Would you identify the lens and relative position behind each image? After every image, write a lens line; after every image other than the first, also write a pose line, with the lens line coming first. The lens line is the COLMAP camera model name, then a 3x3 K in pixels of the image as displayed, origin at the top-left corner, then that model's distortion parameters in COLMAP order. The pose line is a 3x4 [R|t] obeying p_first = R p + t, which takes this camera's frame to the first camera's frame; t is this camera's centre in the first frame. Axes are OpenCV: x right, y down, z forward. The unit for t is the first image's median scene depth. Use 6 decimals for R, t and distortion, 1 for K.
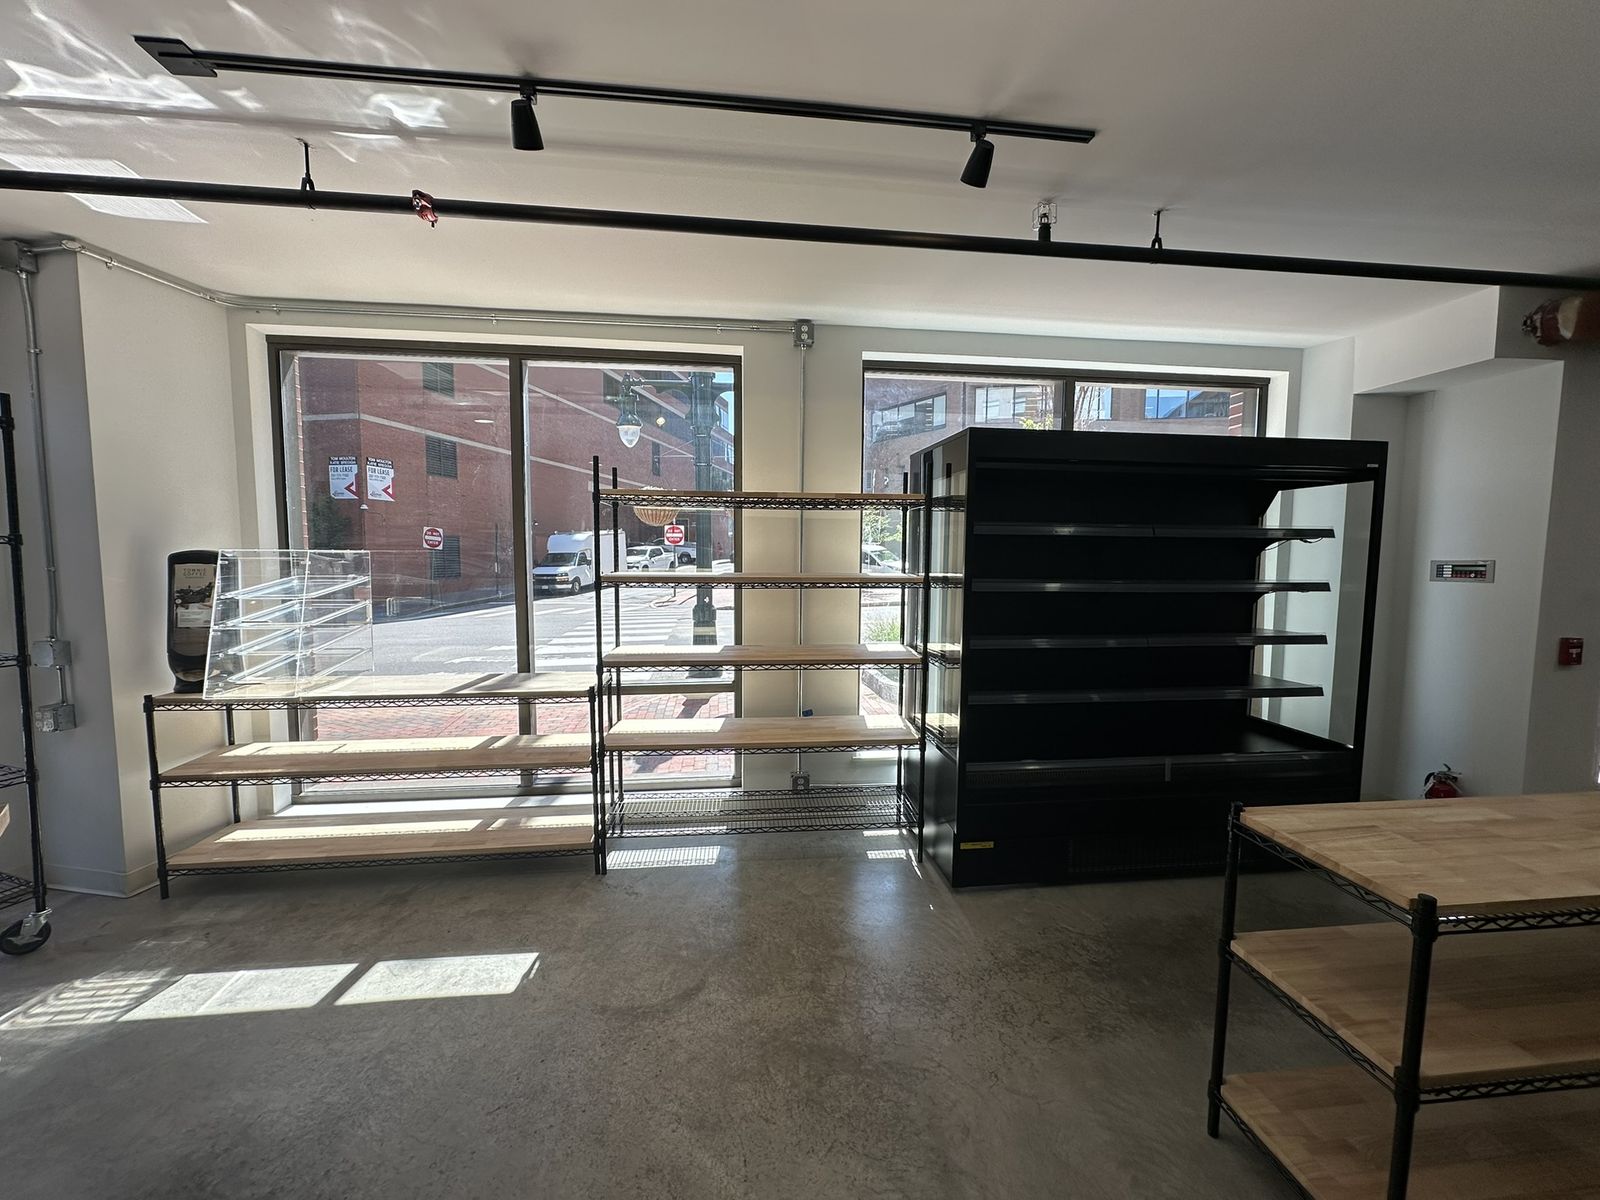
lens RADIAL K [[639.7, 0, 800.0], [0, 639.7, 600.0], [0, 0, 1]] dist [-0.000769, 0.000405]
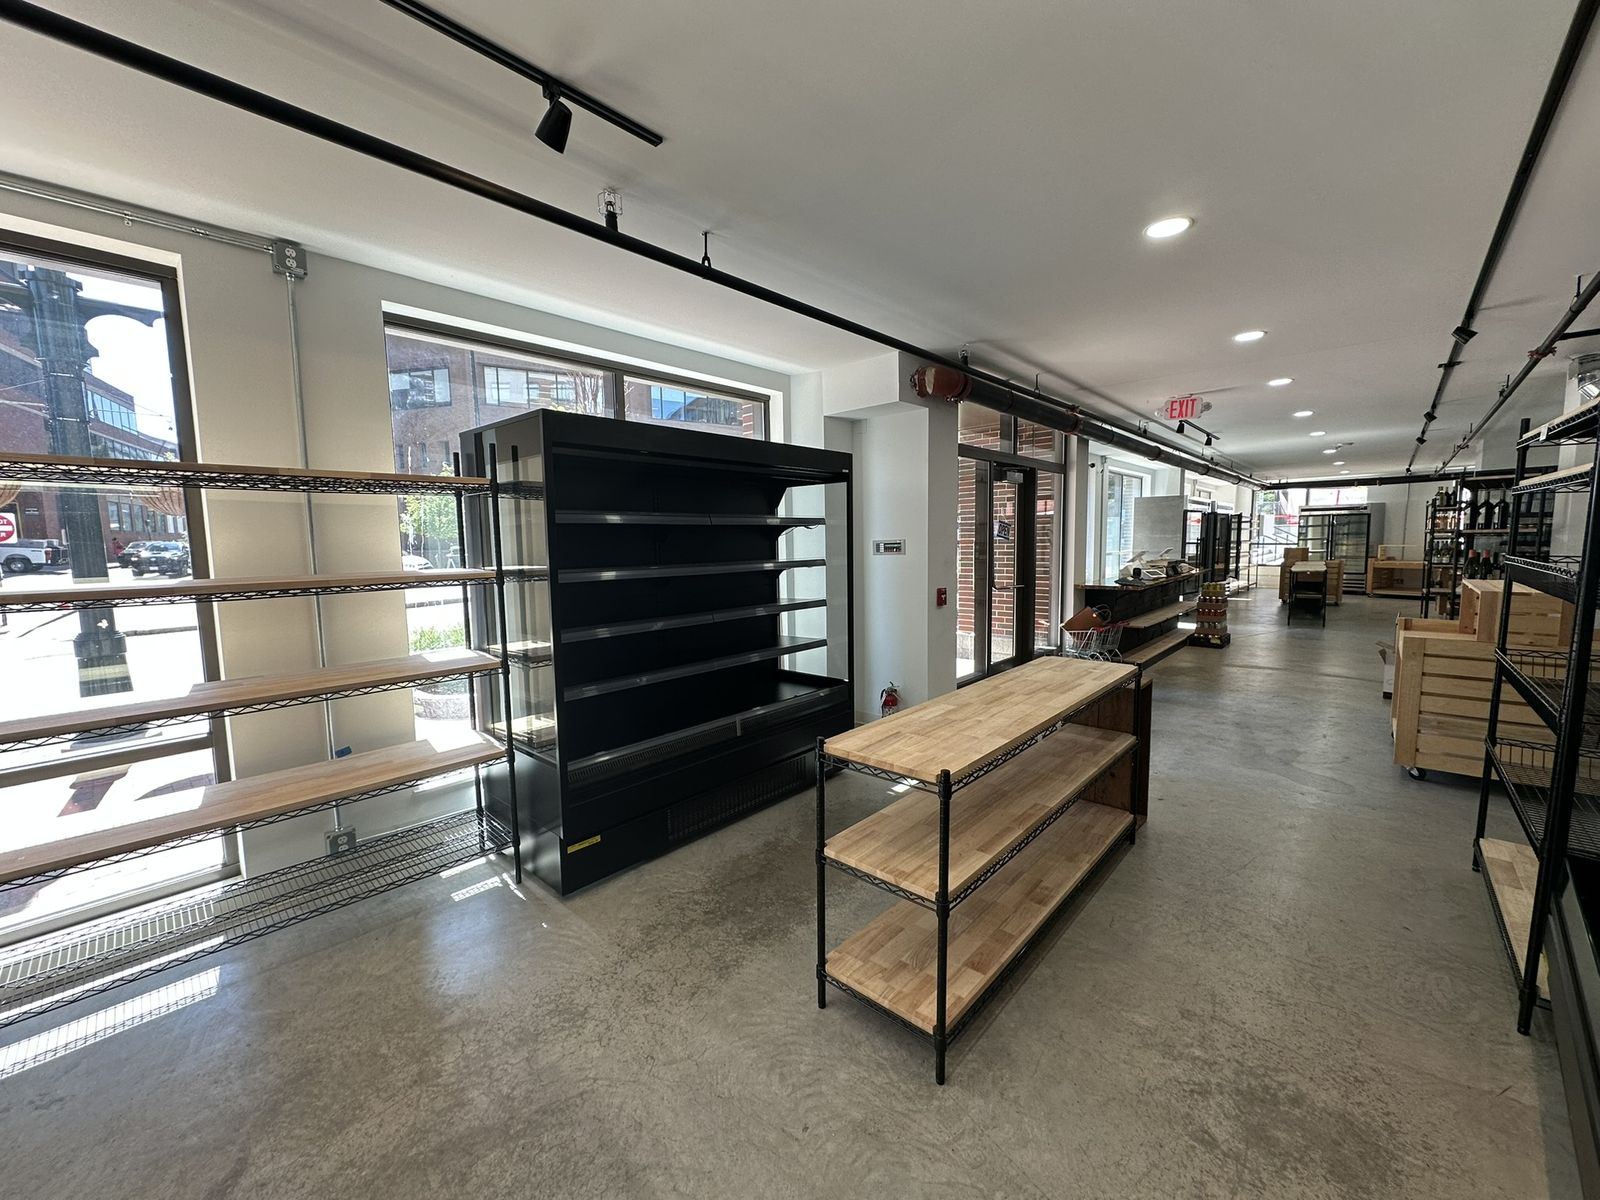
lens RADIAL K [[639.7, 0, 800.0], [0, 639.7, 600.0], [0, 0, 1]] dist [-0.000769, 0.000405]
pose [[0.755389, -0.082568, 0.650053, -0.066944], [0.072412, 0.996472, 0.042423, -0.002601], [-0.651263, 0.015026, 0.758703, 0.039335]]
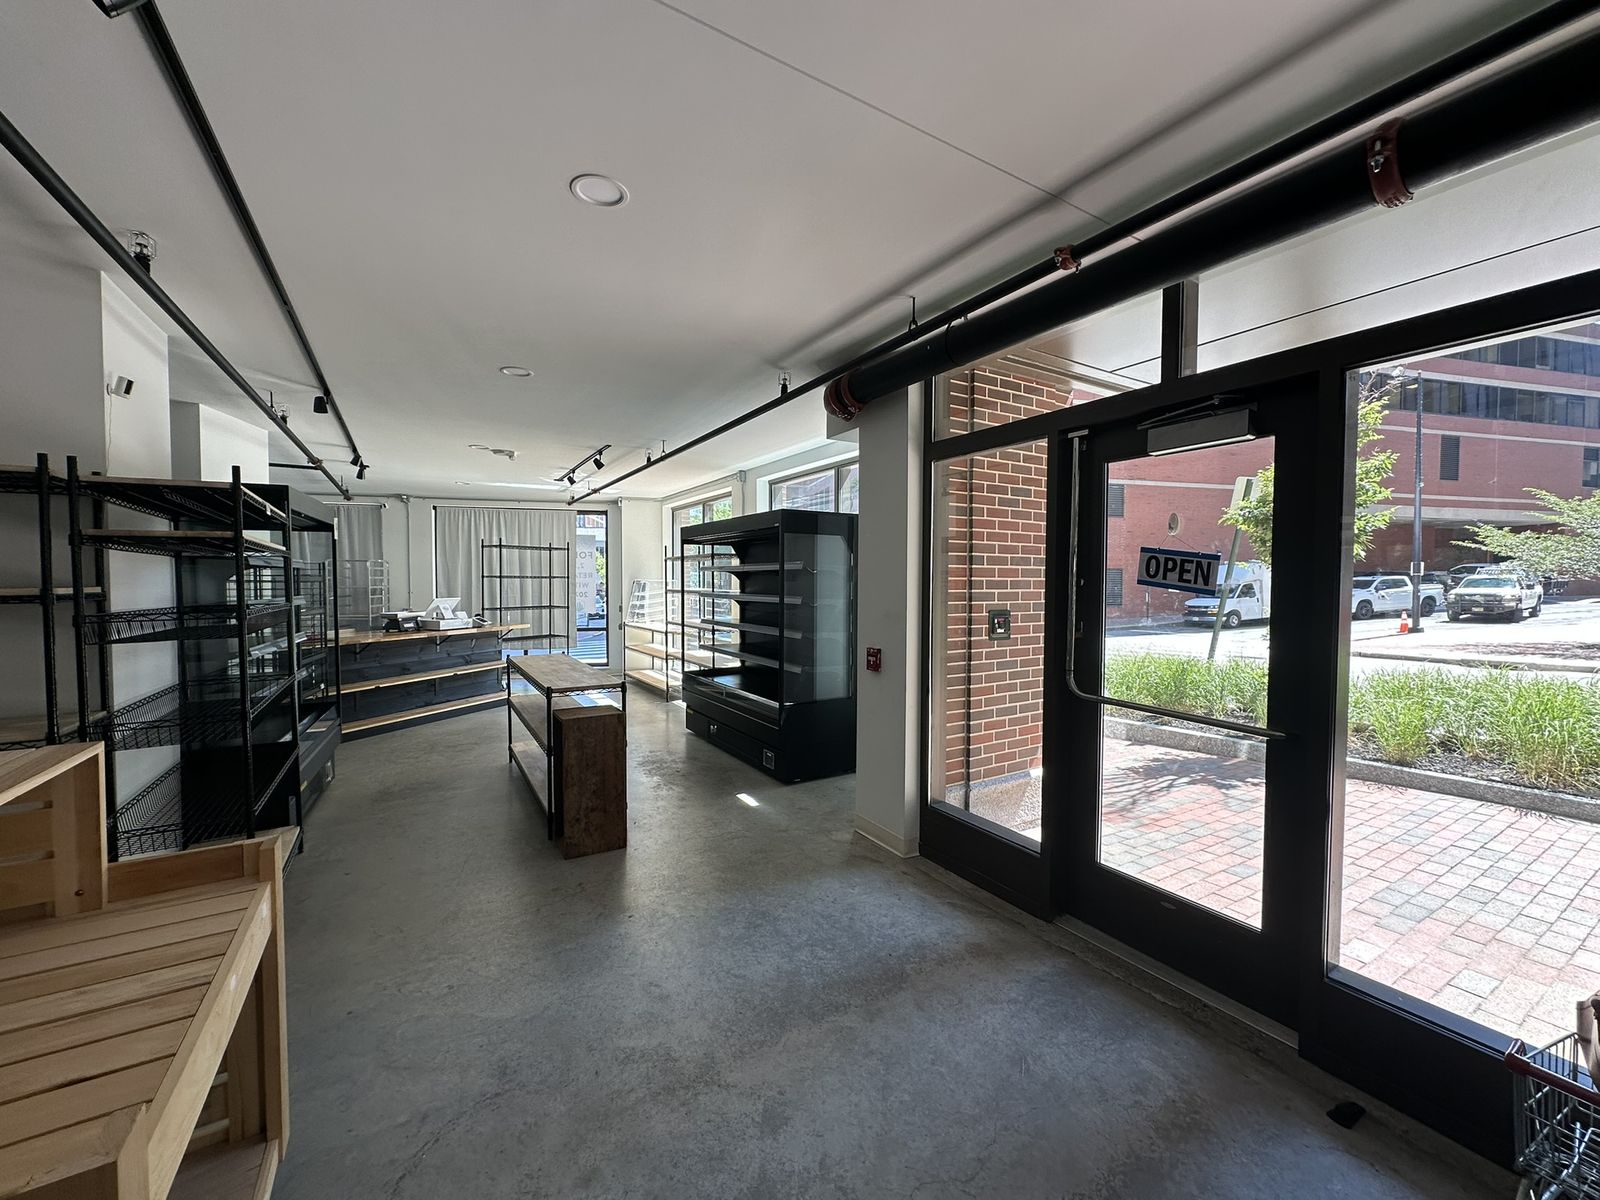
lens RADIAL K [[639.7, 0, 800.0], [0, 639.7, 600.0], [0, 0, 1]] dist [-0.000769, 0.000405]
pose [[0.414267, 0.023460, -0.909853, 2.158756], [-0.068897, 0.997608, -0.005647, -0.014712], [0.907544, 0.065026, 0.414892, 0.359598]]
